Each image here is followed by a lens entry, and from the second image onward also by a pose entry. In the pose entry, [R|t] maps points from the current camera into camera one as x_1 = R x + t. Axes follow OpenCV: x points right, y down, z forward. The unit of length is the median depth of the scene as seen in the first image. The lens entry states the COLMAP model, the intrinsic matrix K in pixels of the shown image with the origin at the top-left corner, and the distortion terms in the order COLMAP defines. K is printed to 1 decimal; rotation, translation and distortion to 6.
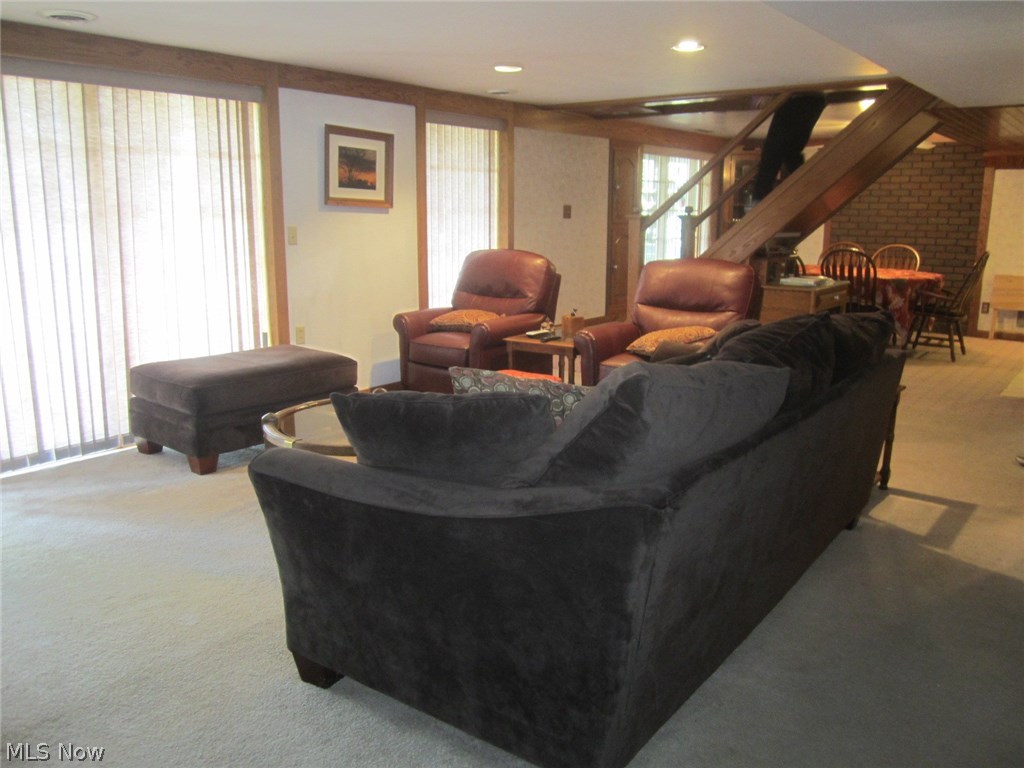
lens RADIAL K [[845.7, 0, 513.1], [0, 845.7, 386.2], [0, 0, 1]] dist [-0.033893, -0.004152]
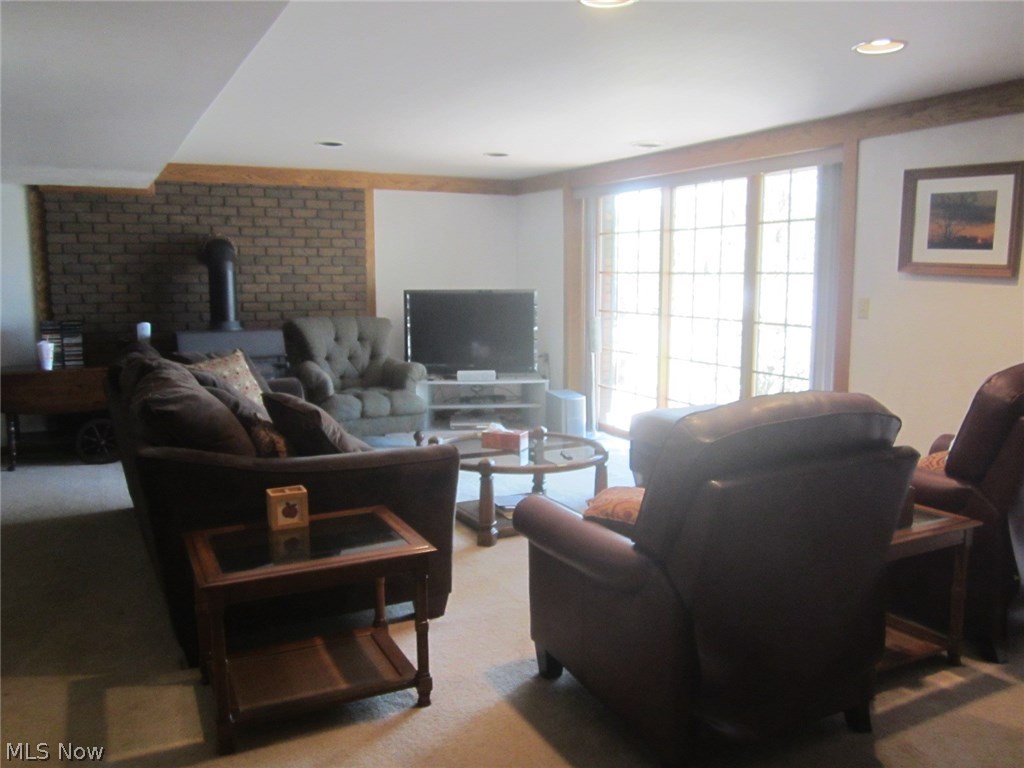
lens RADIAL K [[845.7, 0, 517.9], [0, 845.7, 386.9], [0, 0, 1]] dist [-0.033893, -0.004152]
pose [[-0.430129, 0.117623, -0.895072, 0.630543], [-0.184730, 0.959028, 0.214800, -0.211042], [0.883665, 0.257739, -0.390777, 1.002114]]
